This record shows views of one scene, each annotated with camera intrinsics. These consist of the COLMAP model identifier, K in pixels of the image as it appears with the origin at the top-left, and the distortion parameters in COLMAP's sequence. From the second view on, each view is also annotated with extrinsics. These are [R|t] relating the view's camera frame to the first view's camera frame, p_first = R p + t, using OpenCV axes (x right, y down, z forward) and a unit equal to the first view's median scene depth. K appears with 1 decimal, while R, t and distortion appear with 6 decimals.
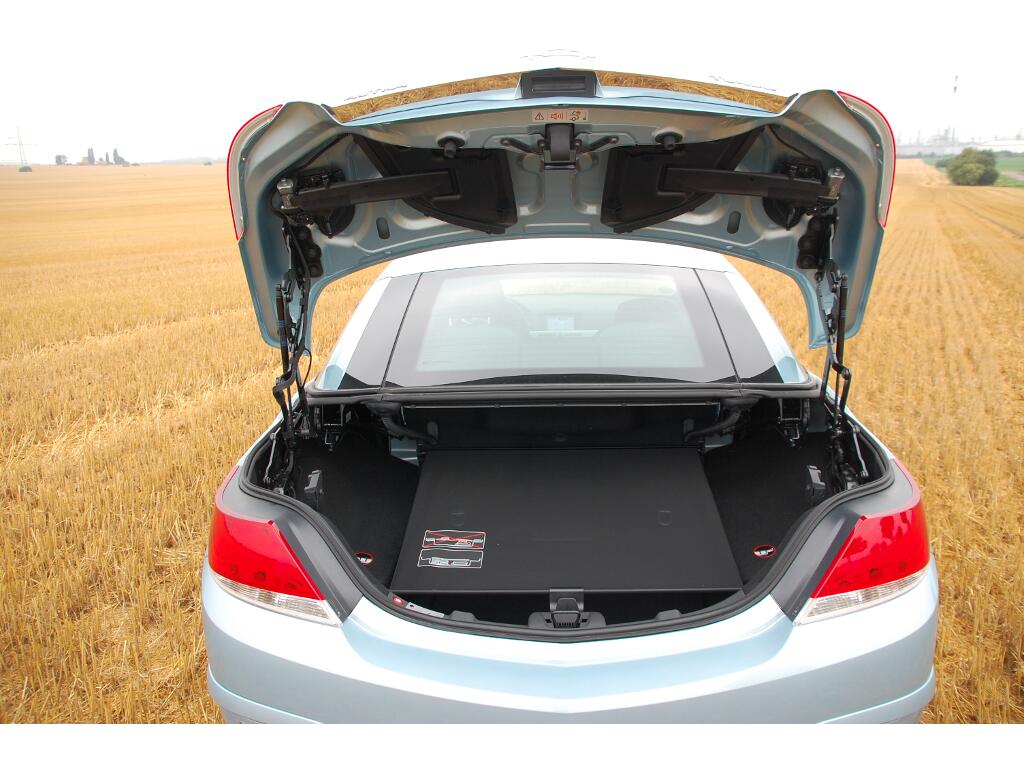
lens RADIAL K [[820.8, 0, 512.0], [0, 820.8, 384.0], [0, 0, 1]] dist [-0.175784, 0.169018]
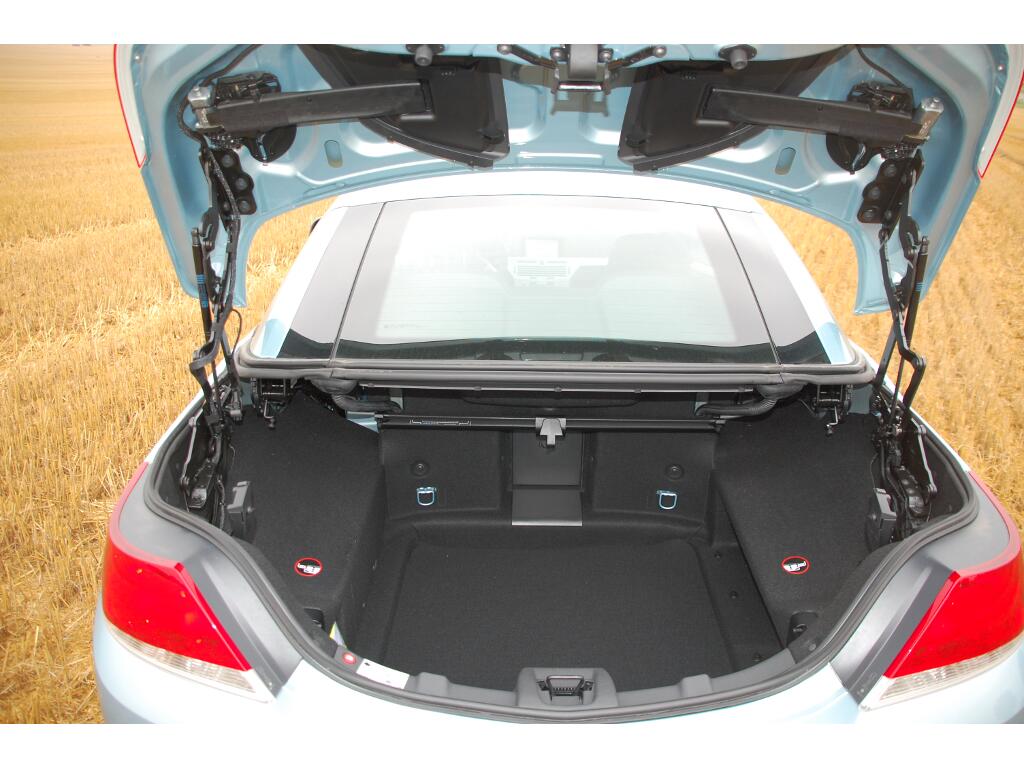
lens RADIAL K [[820.8, 0, 512.0], [0, 820.8, 384.0], [0, 0, 1]] dist [-0.175784, 0.169018]
pose [[0.998893, 0.019697, 0.042730, -0.018985], [-0.024710, 0.992445, 0.120174, -0.073106], [-0.040040, -0.121097, 0.991833, 0.216950]]
